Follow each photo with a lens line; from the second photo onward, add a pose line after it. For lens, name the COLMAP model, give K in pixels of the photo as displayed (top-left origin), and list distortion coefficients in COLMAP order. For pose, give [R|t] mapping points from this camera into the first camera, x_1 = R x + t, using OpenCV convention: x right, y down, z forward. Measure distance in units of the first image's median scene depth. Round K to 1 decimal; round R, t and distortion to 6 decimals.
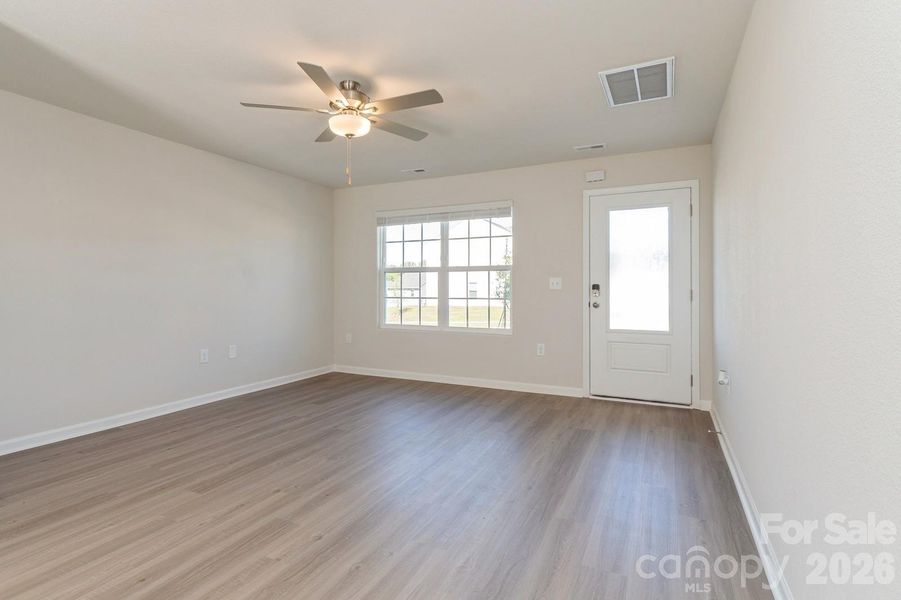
lens RADIAL K [[449.8, 0, 453.4], [0, 449.8, 298.8], [0, 0, 1]] dist [0.006197, 0.001363]
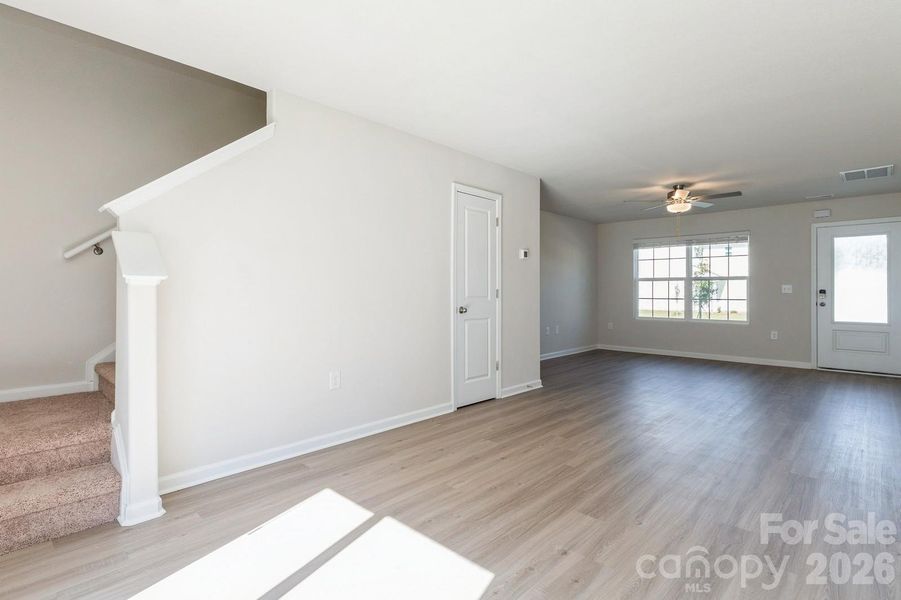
lens RADIAL K [[449.8, 0, 448.8], [0, 449.8, 296.0], [0, 0, 1]] dist [0.006197, 0.001363]
pose [[0.951405, 0.004315, -0.307912, -0.368603], [-0.007704, 0.999922, -0.009792, 0.010910], [0.307846, 0.011688, 0.951364, -0.726068]]
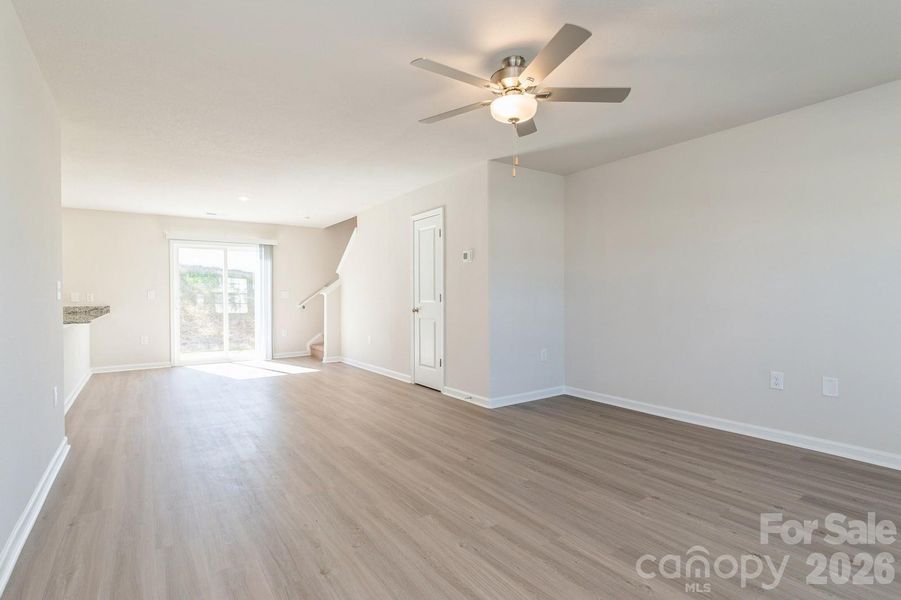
lens RADIAL K [[449.8, 0, 448.9], [0, 449.8, 298.3], [0, 0, 1]] dist [0.006197, 0.001363]
pose [[-0.499964, 0.007481, -0.866014, 0.529342], [-0.013023, 0.999785, 0.016156, -0.026618], [0.865948, 0.019356, -0.499759, 1.163789]]
